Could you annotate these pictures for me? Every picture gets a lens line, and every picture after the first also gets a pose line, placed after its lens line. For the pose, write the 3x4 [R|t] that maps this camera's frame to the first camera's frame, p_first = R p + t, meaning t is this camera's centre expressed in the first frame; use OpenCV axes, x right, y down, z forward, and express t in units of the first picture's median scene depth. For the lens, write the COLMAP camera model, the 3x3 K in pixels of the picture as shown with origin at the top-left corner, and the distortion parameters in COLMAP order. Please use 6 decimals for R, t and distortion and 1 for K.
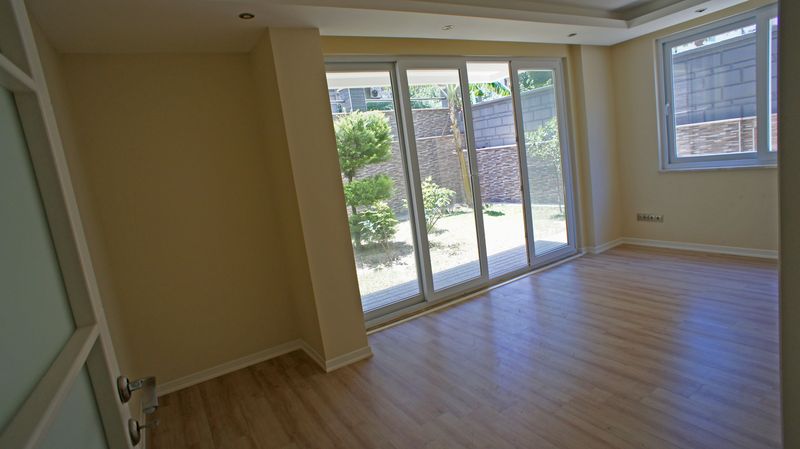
lens RADIAL K [[420.0, 0, 395.0], [0, 420.0, 223.7], [0, 0, 1]] dist [-0.085605, 0.055511]
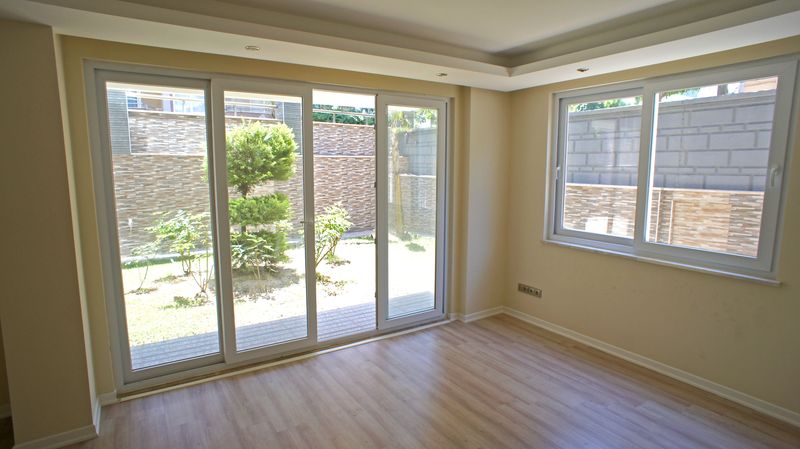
lens RADIAL K [[420.0, 0, 395.0], [0, 420.0, 223.7], [0, 0, 1]] dist [-0.085605, 0.055511]
pose [[0.989957, 0.134691, 0.042929, 0.293811], [-0.133895, 0.990774, -0.020938, -0.105374], [-0.045353, 0.014979, 0.998859, 0.124143]]
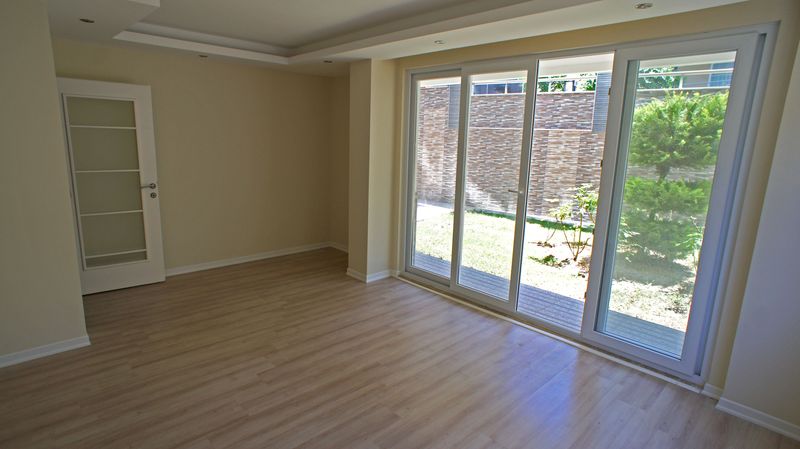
lens RADIAL K [[420.0, 0, 395.0], [0, 420.0, 223.7], [0, 0, 1]] dist [-0.085605, 0.055511]
pose [[0.199272, 0.336576, -0.920330, 0.861992], [-0.205658, 0.932614, 0.296539, -0.231527], [0.958121, 0.130182, 0.255063, 0.476066]]
